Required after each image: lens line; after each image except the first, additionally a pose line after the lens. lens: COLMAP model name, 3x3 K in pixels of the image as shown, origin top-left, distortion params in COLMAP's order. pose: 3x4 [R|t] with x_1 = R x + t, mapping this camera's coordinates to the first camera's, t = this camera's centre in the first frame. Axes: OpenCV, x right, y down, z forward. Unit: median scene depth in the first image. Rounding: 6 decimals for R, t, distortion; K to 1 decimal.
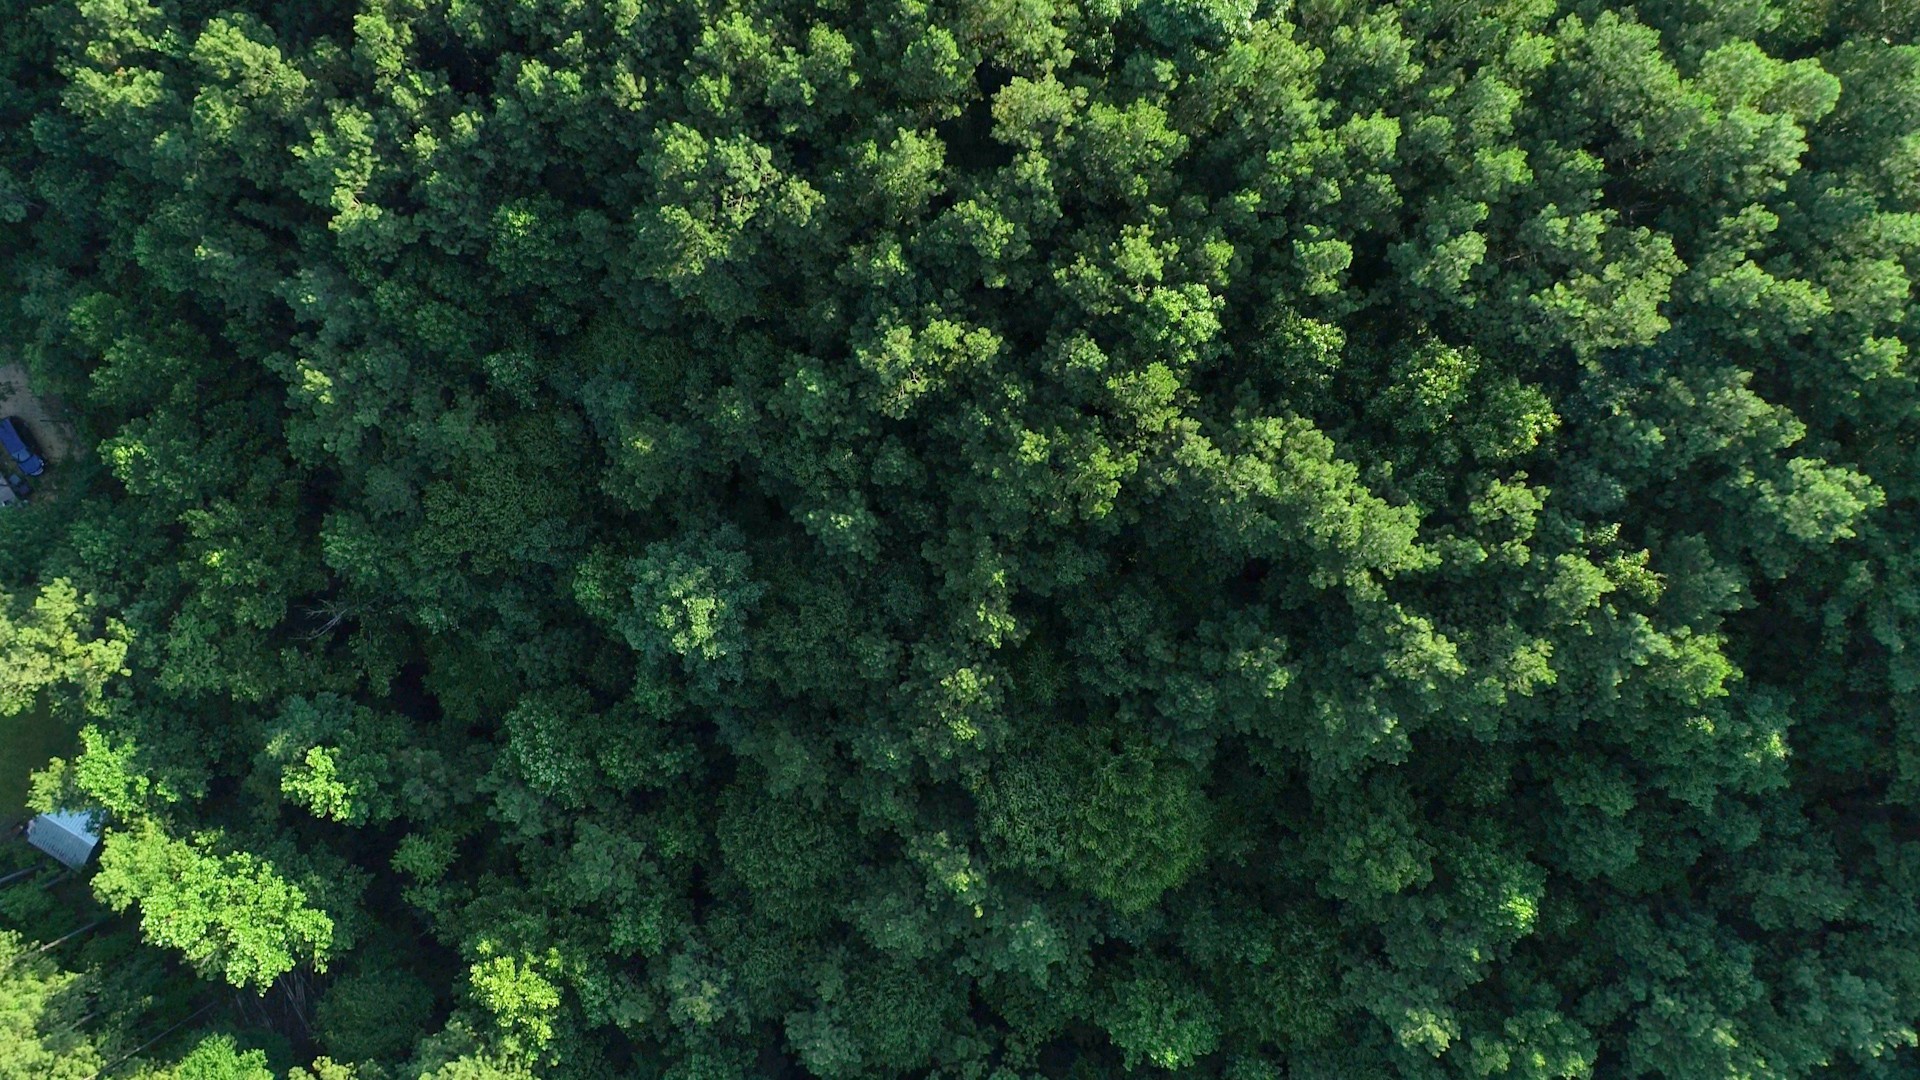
lens RADIAL K [[1472.8, 0, 958.9], [0, 1472.8, 541.1], [0, 0, 1]] dist [-0.006272, 0.004616]
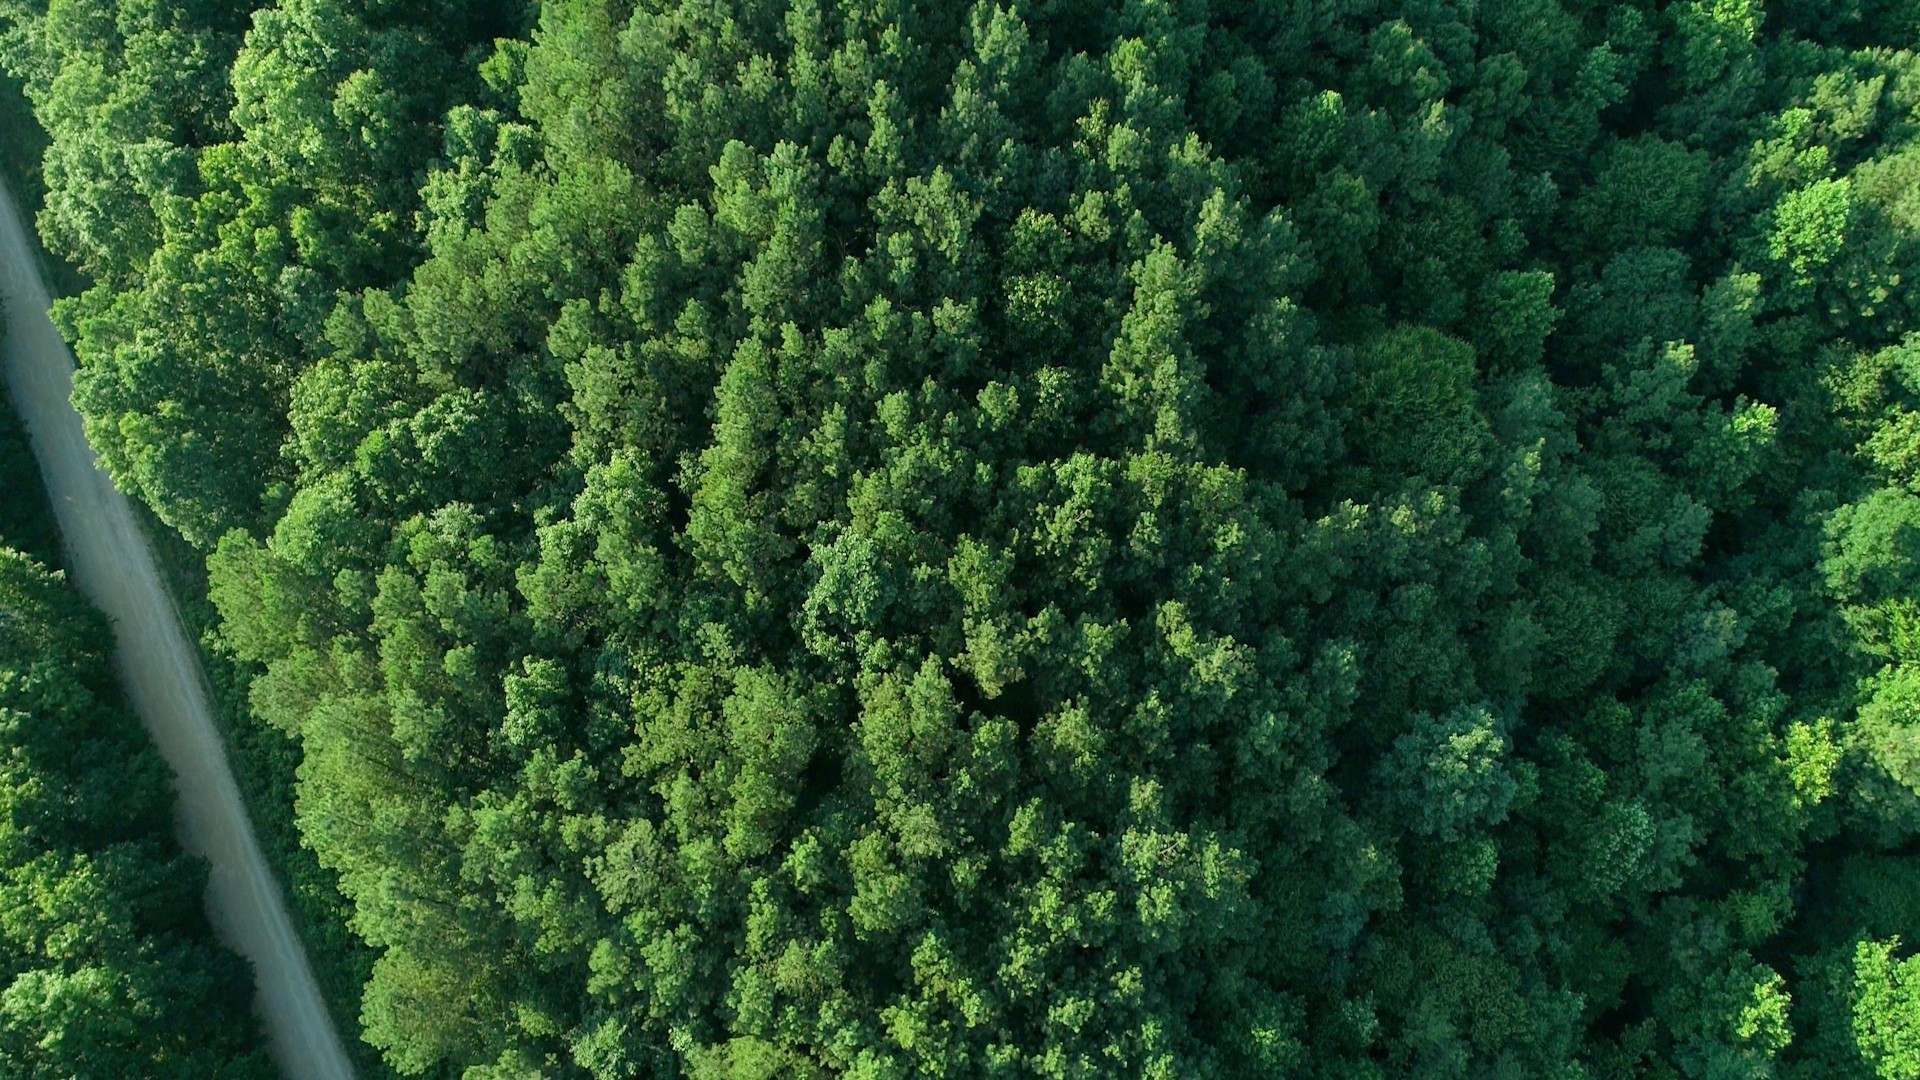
lens RADIAL K [[1472.8, 0, 959.5], [0, 1472.8, 540.2], [0, 0, 1]] dist [-0.006272, 0.004616]
pose [[-0.460829, -0.842683, 0.278428, -0.198496], [0.887406, -0.441799, 0.131620, -0.436511], [0.012095, 0.307733, 0.951396, -0.202767]]
